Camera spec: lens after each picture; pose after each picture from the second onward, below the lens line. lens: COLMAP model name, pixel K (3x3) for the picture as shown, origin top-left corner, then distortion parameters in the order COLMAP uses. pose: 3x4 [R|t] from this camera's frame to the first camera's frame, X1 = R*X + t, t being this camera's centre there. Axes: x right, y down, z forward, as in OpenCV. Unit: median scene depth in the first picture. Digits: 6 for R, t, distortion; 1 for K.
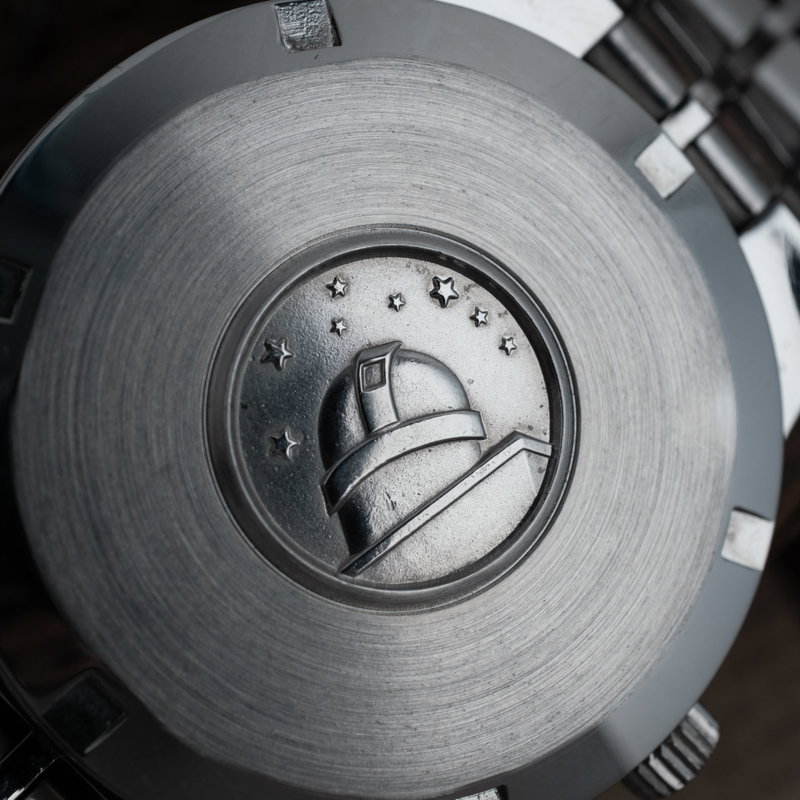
lens RADIAL K [[1441.4, 0, 400.3], [0, 1441.4, 397.0], [0, 0, 1]] dist [0.052394, 0.000000]
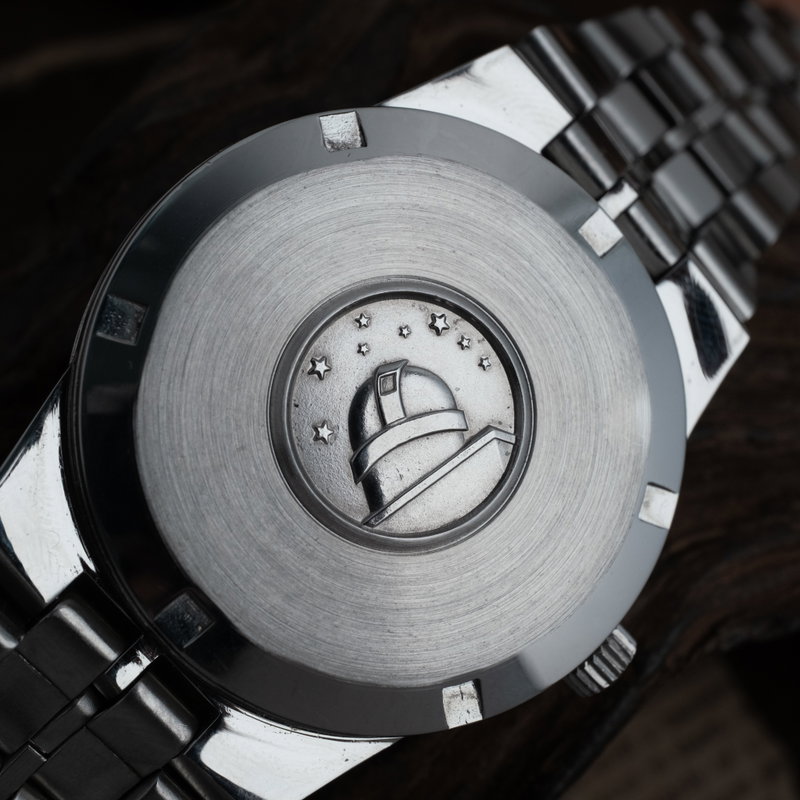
lens RADIAL K [[1441.4, 0, 399.9], [0, 1441.4, 402.4], [0, 0, 1]] dist [0.052394, 0.000000]
pose [[0.999923, 0.009966, 0.007455, -0.016694], [-0.009980, 0.999948, 0.001847, 0.000076], [-0.007436, -0.001921, 0.999971, -0.385666]]
